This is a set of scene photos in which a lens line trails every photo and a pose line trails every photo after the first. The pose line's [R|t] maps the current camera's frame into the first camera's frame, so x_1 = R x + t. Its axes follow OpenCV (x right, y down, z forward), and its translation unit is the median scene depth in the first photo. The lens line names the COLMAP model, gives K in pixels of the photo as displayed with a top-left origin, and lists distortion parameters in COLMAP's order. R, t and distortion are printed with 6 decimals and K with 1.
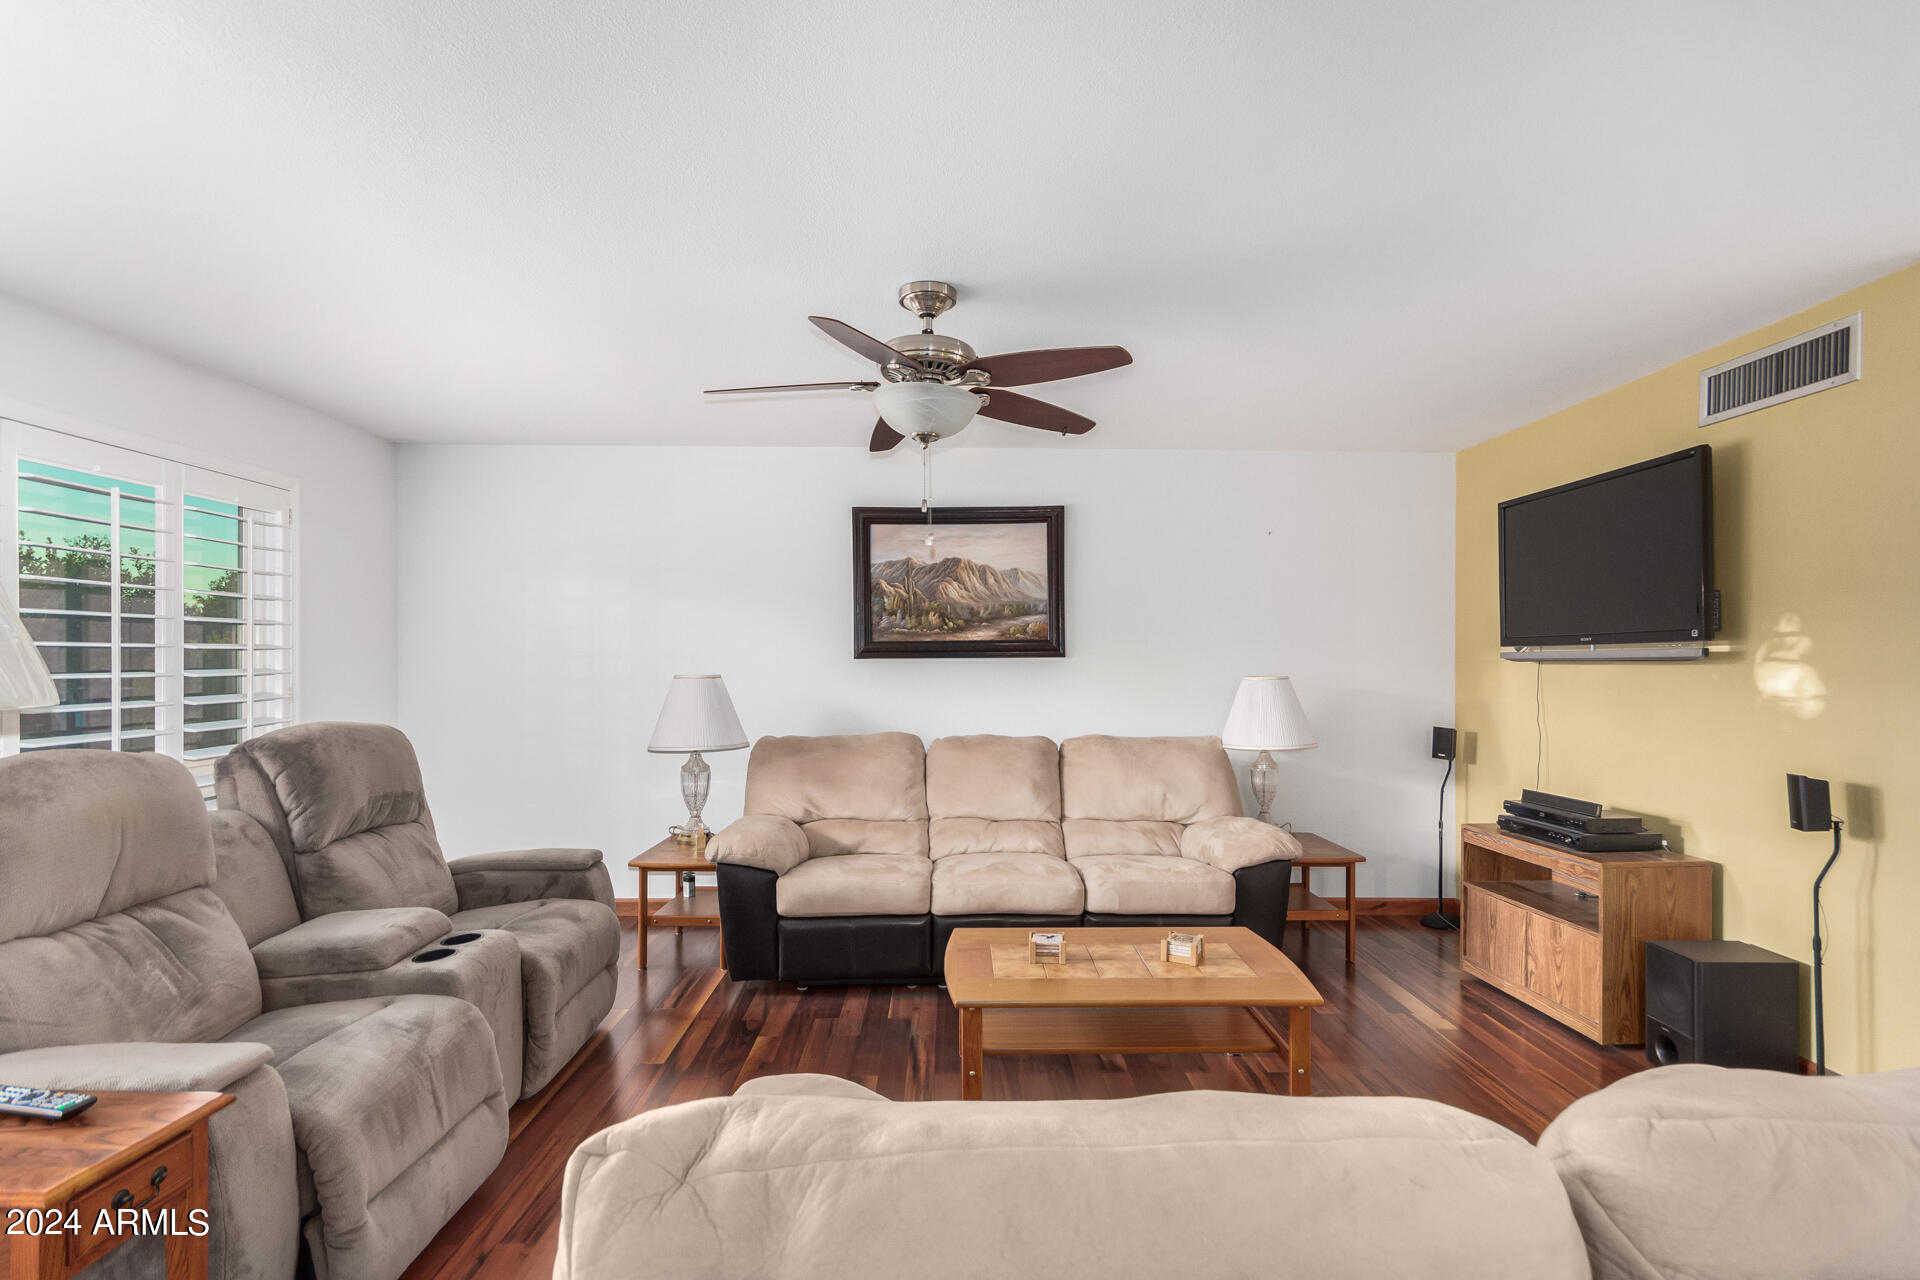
lens RADIAL K [[920.5, 0, 947.1], [0, 920.5, 647.9], [0, 0, 1]] dist [-0.019468, -0.000373]
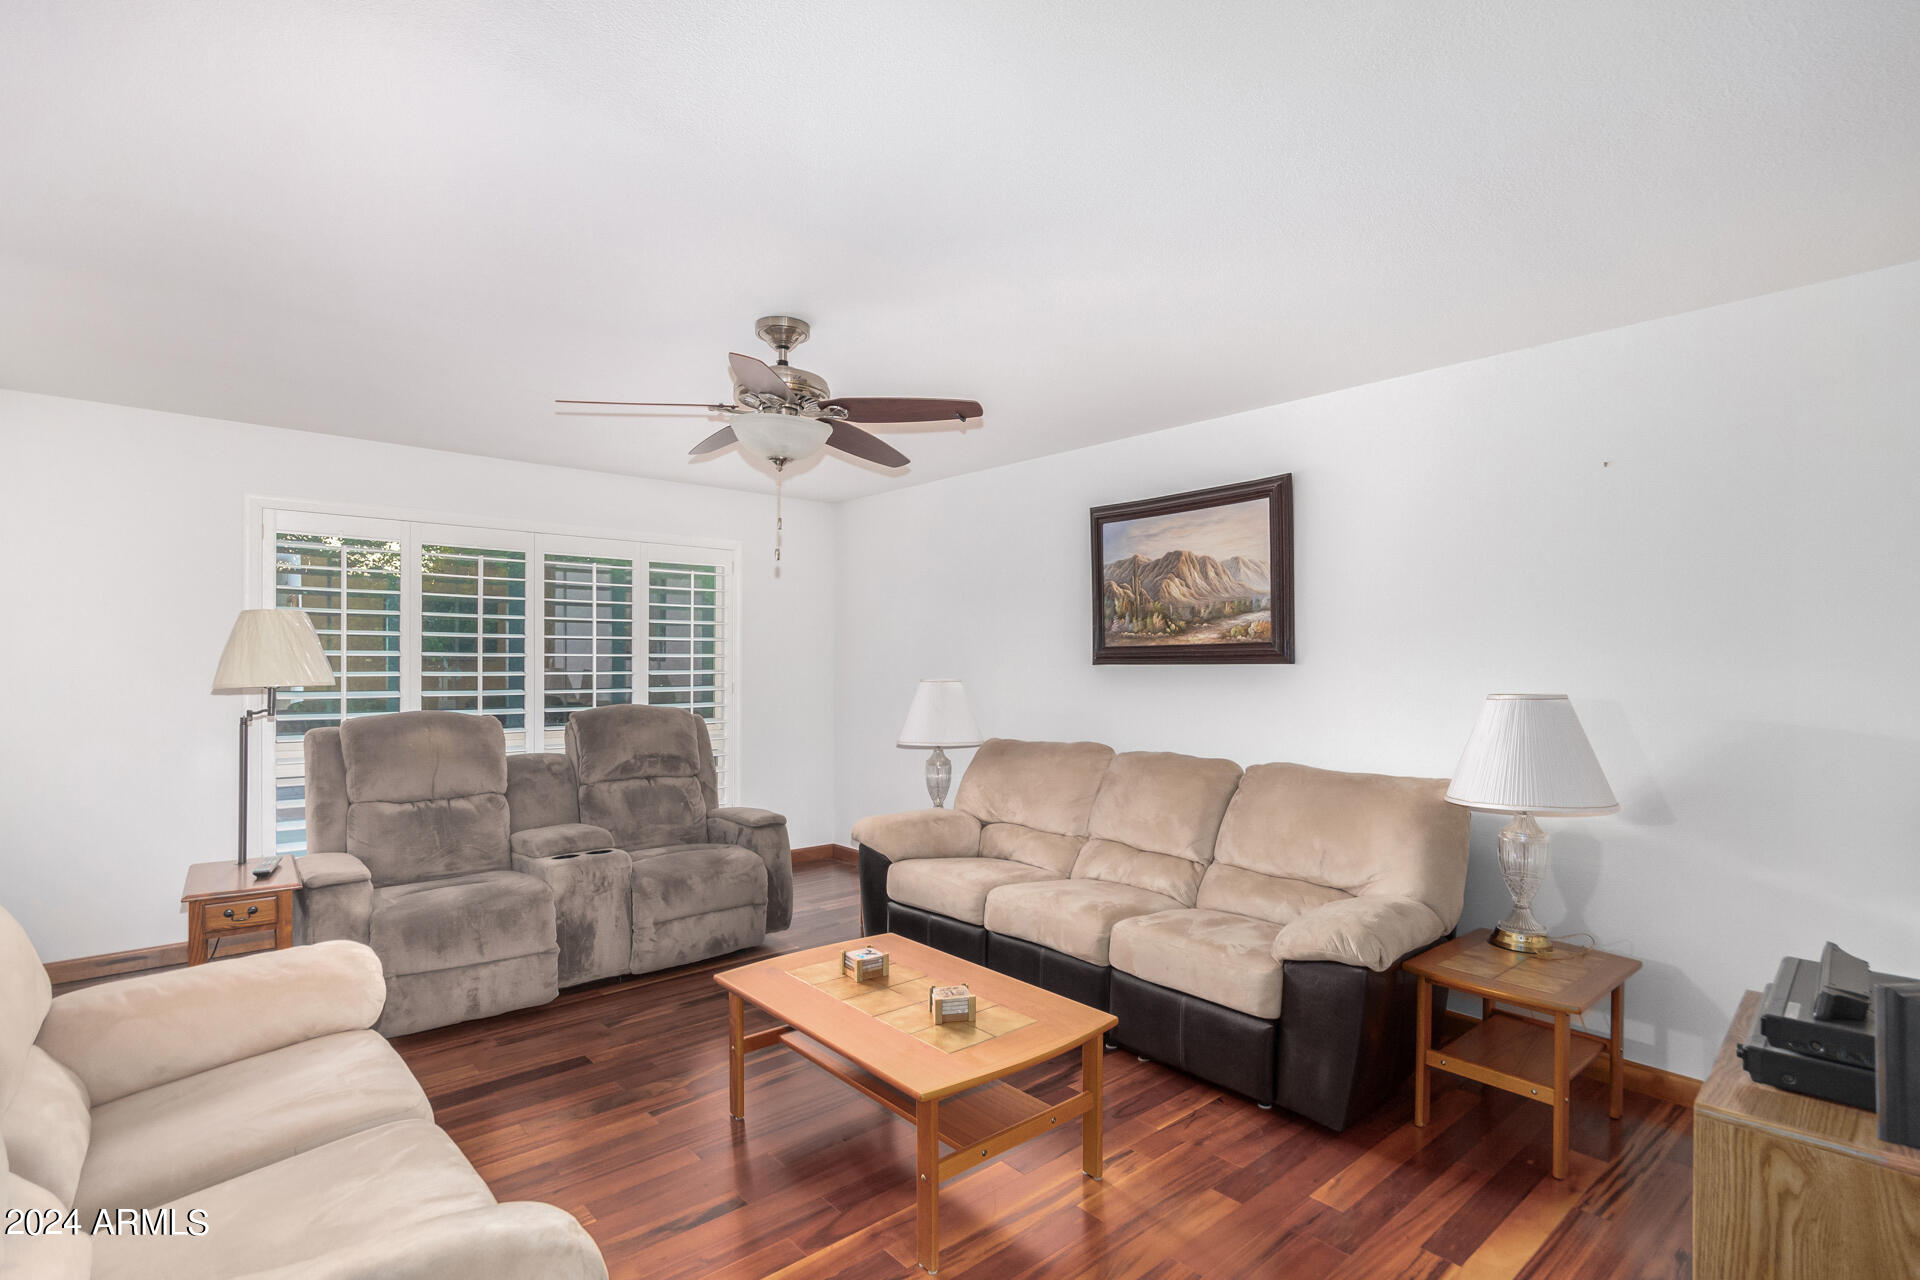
lens RADIAL K [[920.5, 0, 947.6], [0, 920.5, 655.4], [0, 0, 1]] dist [-0.019468, -0.000373]
pose [[0.644327, -0.003750, -0.764741, 0.541310], [0.006263, 0.999980, 0.000374, 0.000606], [0.764725, -0.005030, 0.644338, 0.263384]]
